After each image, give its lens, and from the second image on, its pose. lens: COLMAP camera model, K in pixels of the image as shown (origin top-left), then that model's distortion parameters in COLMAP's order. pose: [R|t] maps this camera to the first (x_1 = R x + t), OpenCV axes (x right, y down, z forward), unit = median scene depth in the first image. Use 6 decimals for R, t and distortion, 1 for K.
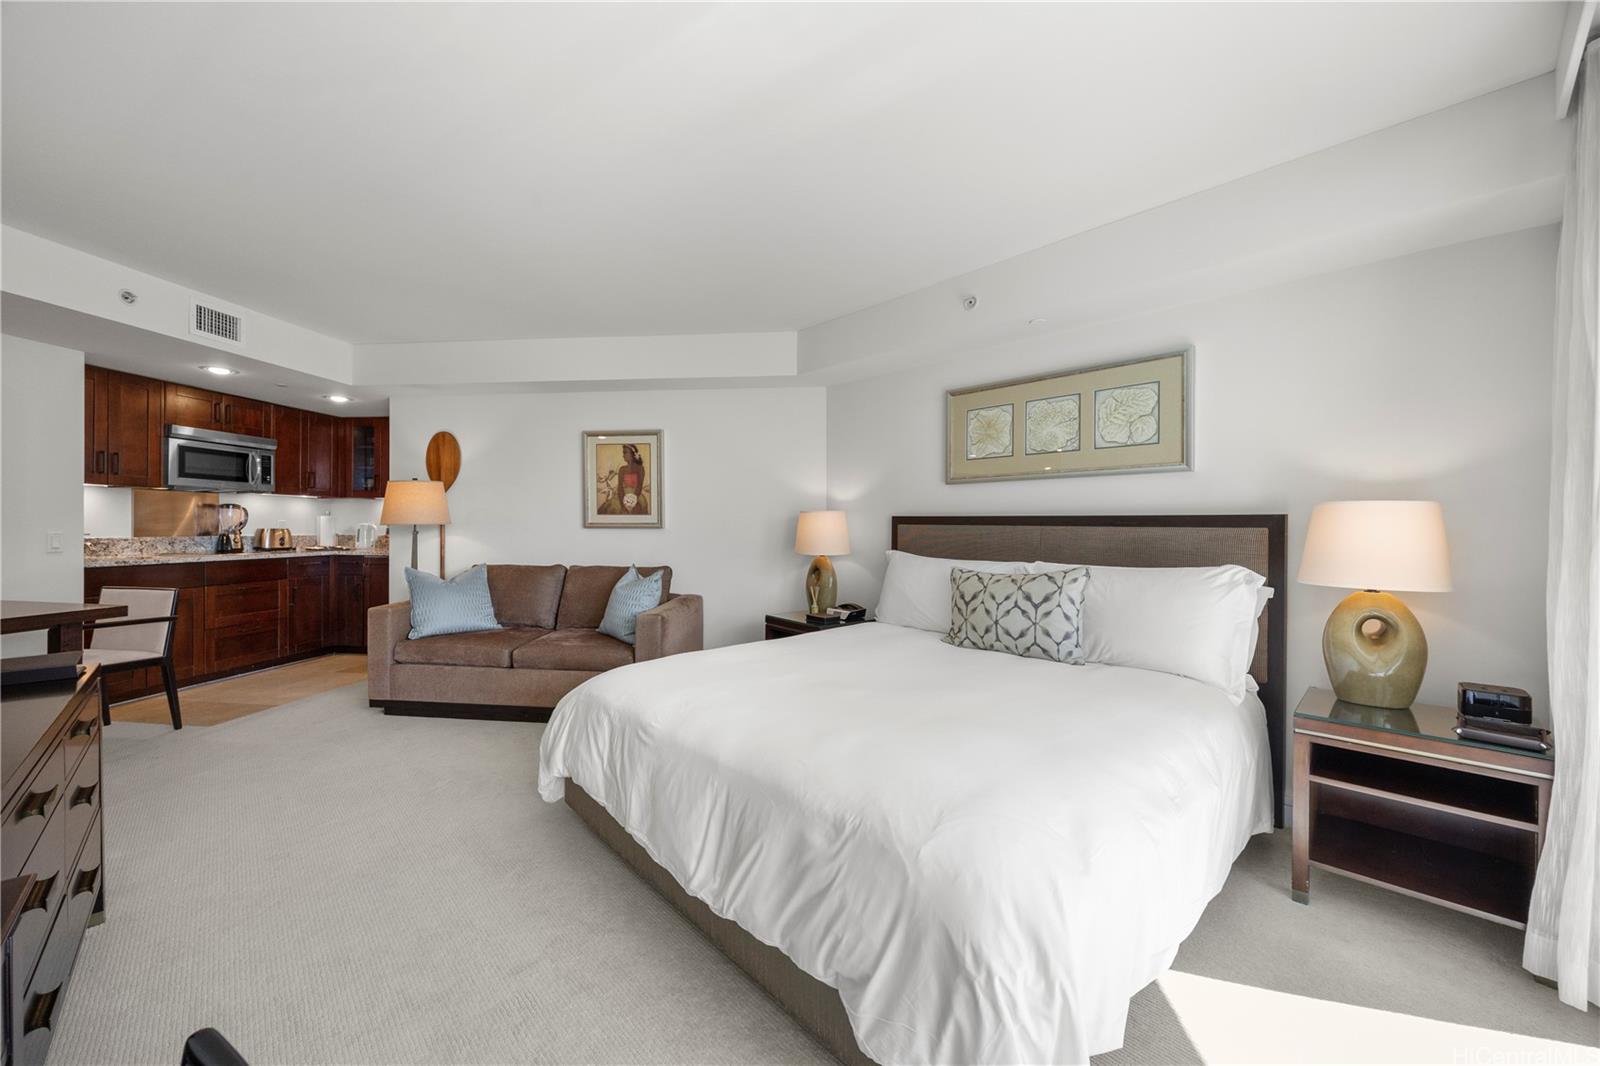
lens RADIAL K [[610.7, 0, 792.5], [0, 610.7, 530.0], [0, 0, 1]] dist [-0.003271, 0.000664]
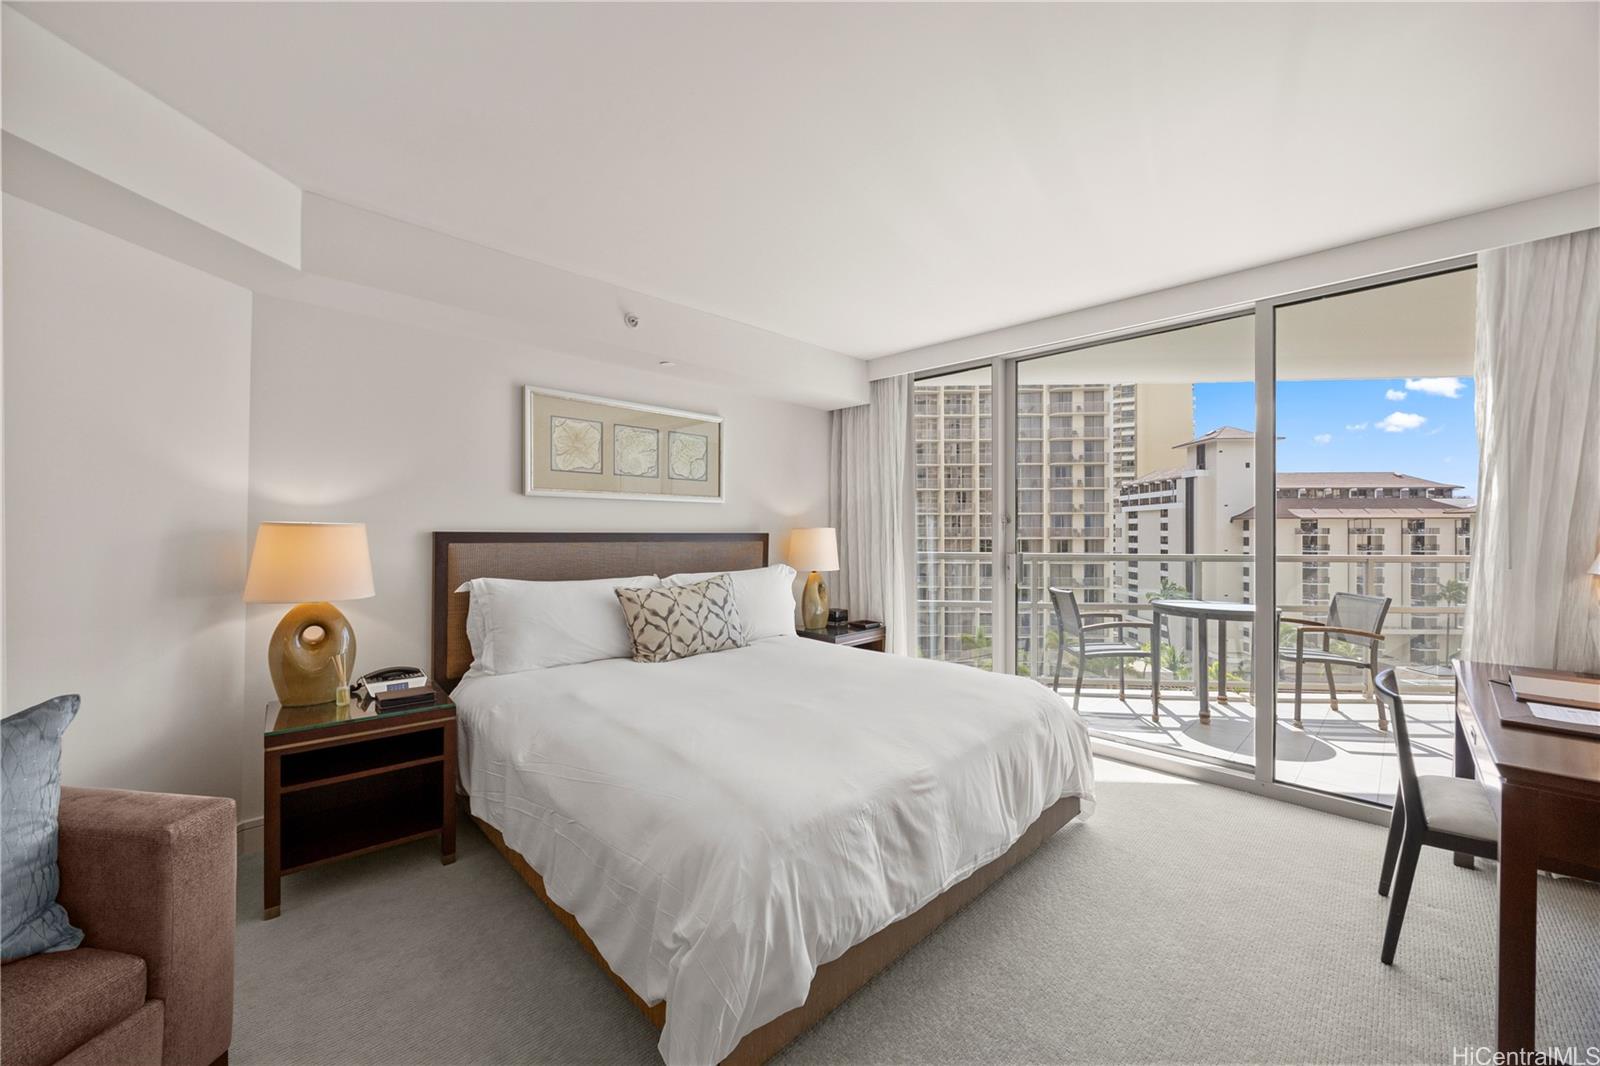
lens RADIAL K [[610.7, 0, 798.7], [0, 610.7, 527.3], [0, 0, 1]] dist [-0.003271, 0.000664]
pose [[-0.040561, 0.007291, 0.999150, -0.762997], [0.013216, 0.999890, -0.006760, -0.024702], [-0.999090, 0.012930, -0.040652, 0.818045]]
